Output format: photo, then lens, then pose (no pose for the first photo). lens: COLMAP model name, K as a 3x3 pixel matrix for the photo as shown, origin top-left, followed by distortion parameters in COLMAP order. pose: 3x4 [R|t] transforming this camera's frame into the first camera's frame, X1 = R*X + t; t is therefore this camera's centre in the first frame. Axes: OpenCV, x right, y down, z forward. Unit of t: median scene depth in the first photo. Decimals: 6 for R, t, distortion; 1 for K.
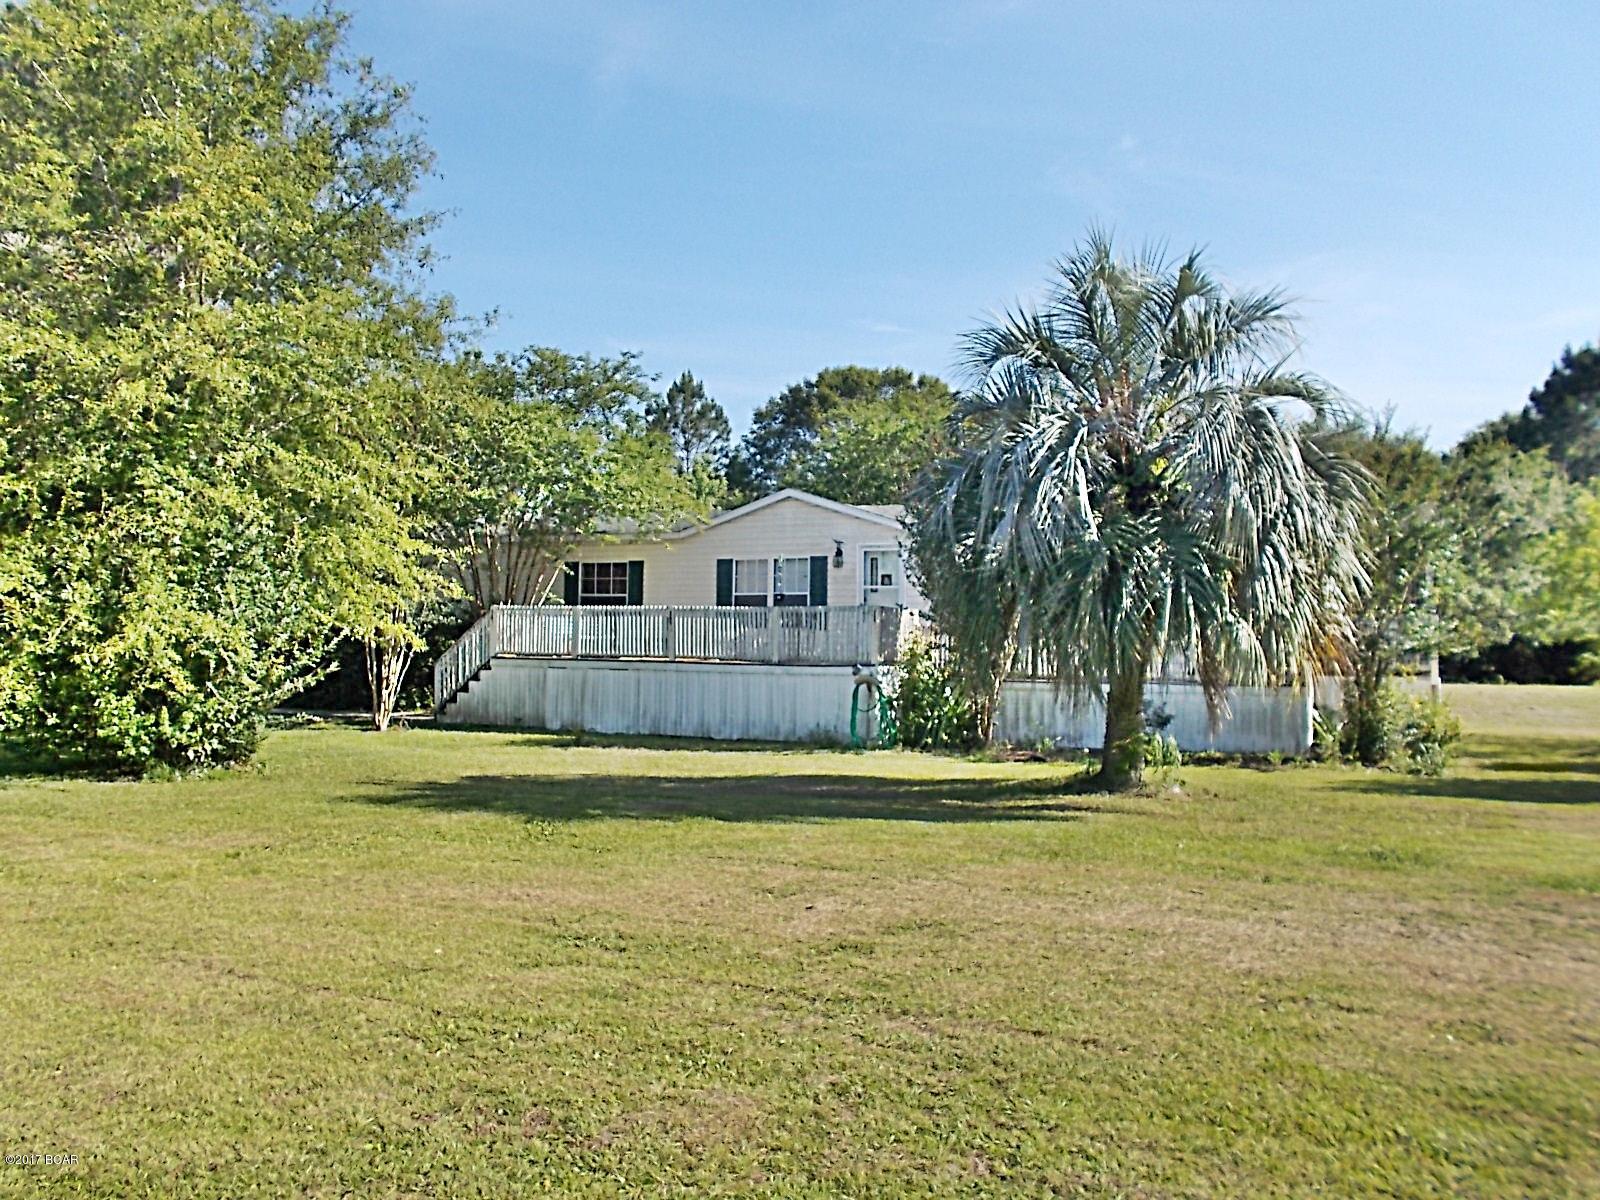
lens RADIAL K [[1245.5, 0, 794.6], [0, 1245.5, 603.7], [0, 0, 1]] dist [-0.003007, -0.004106]
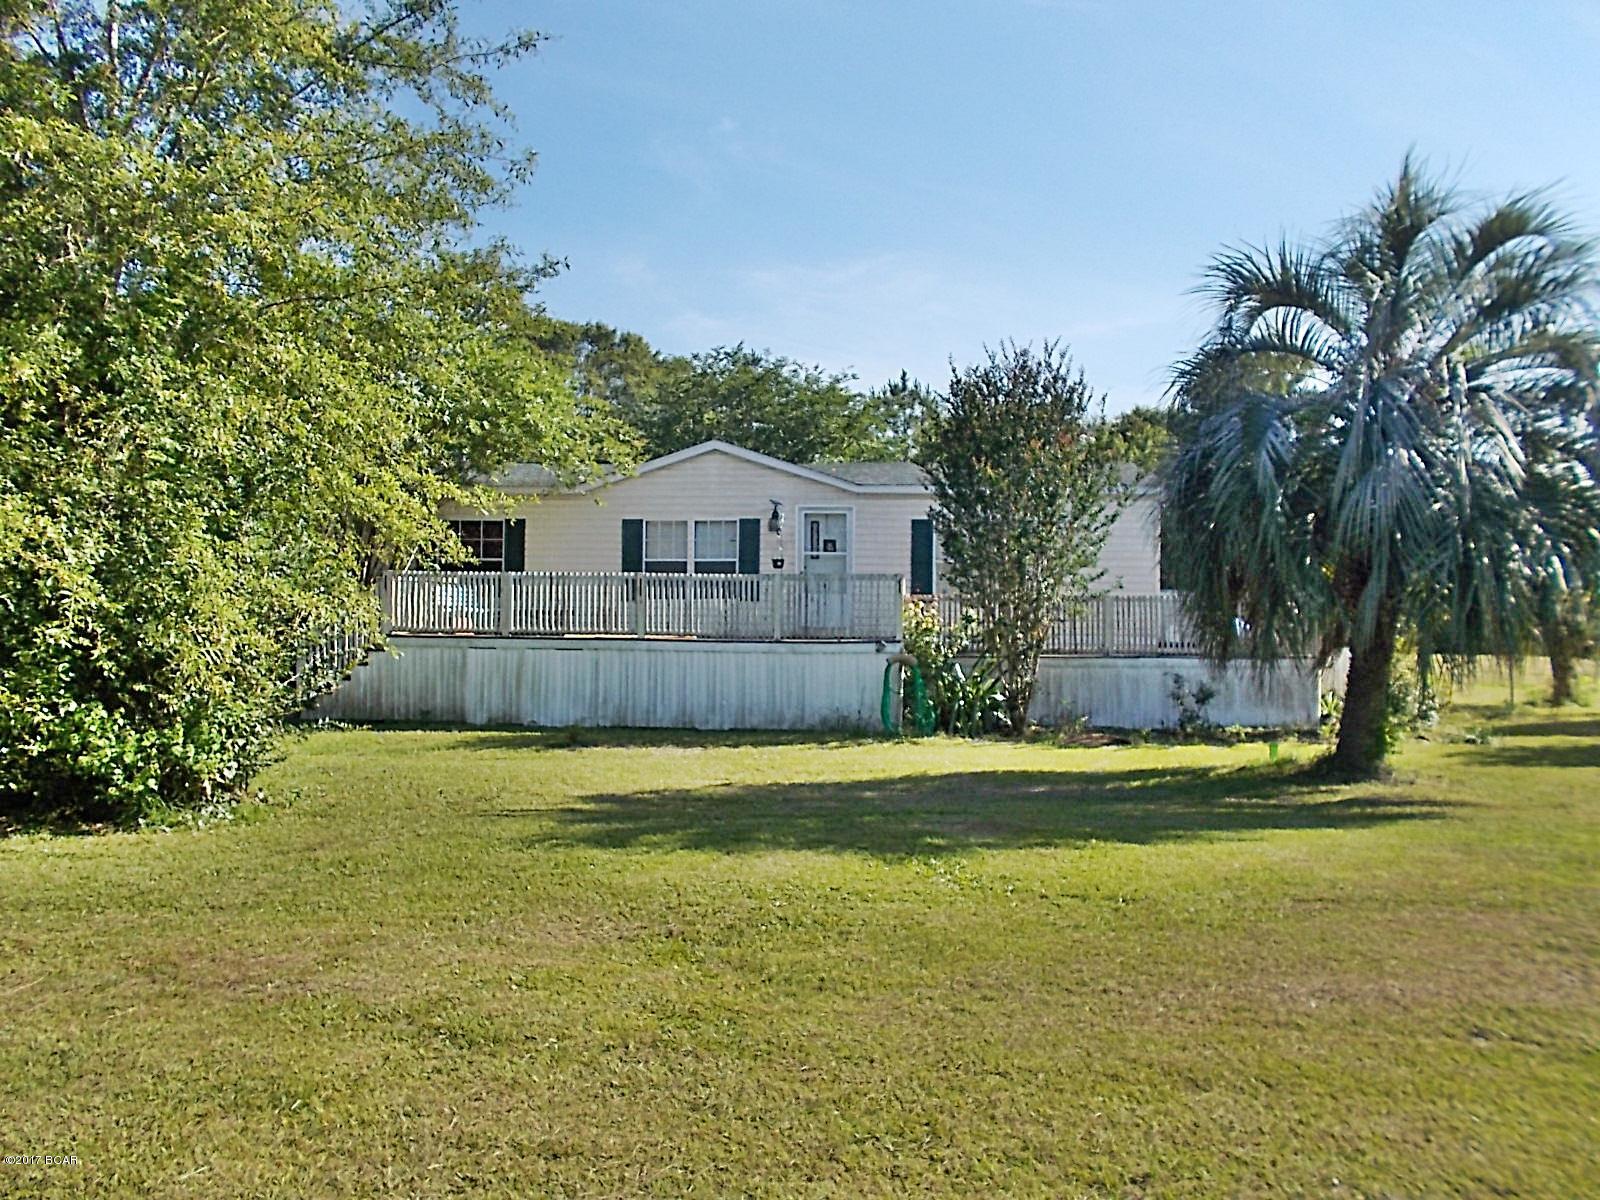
lens RADIAL K [[1245.5, 0, 794.6], [0, 1245.5, 603.7], [0, 0, 1]] dist [-0.003007, -0.004106]
pose [[0.950814, -0.001952, 0.309757, -0.229765], [-0.005976, 0.999678, 0.024642, 0.000896], [-0.309706, -0.025281, 0.950496, 0.147981]]
